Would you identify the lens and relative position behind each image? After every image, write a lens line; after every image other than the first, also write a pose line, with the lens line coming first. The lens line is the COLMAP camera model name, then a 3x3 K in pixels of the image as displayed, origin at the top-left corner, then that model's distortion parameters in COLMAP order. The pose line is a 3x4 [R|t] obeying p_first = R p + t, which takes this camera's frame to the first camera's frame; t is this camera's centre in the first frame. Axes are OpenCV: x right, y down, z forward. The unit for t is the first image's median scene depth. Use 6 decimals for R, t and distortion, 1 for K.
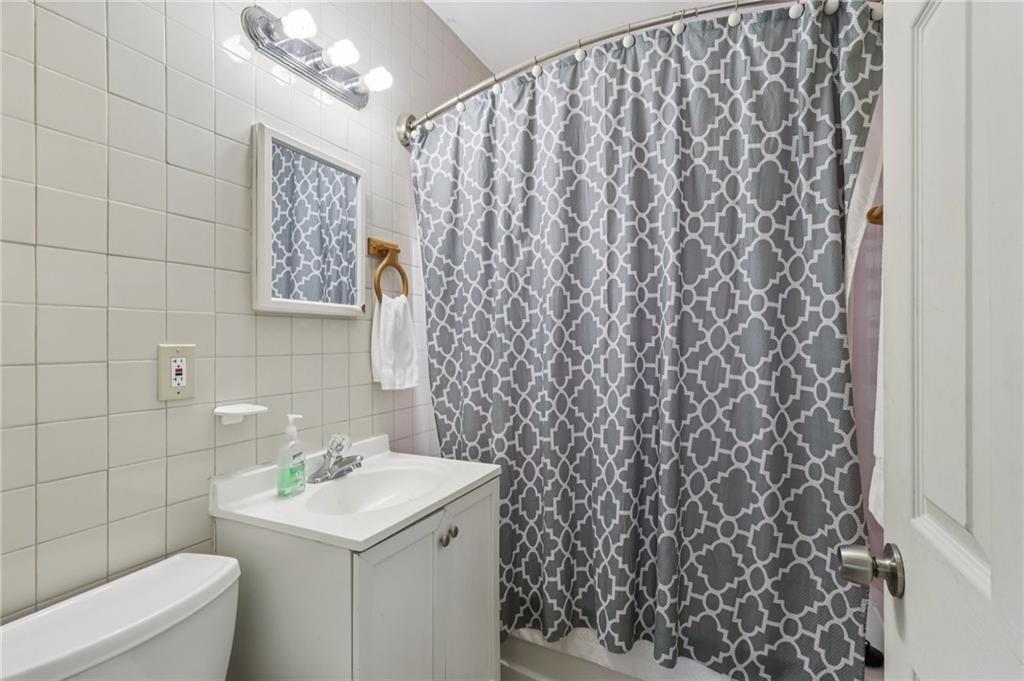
lens RADIAL K [[488.9, 0, 506.9], [0, 488.9, 342.5], [0, 0, 1]] dist [0.000338, 0.000118]
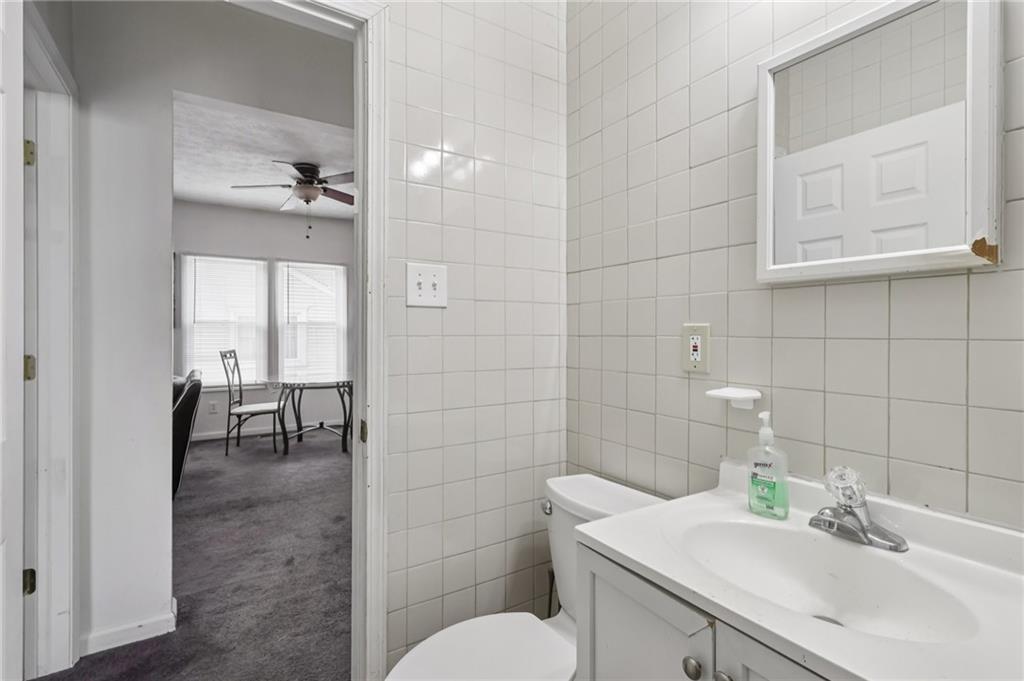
lens RADIAL K [[489.9, 0, 511.7], [0, 489.9, 327.6], [0, 0, 1]] dist [0.001917, 0.000507]
pose [[-0.529607, -0.002609, -0.848239, 0.508366], [-0.004732, 0.999989, -0.000122, 0.014804], [0.848230, 0.003949, -0.529613, 1.229079]]
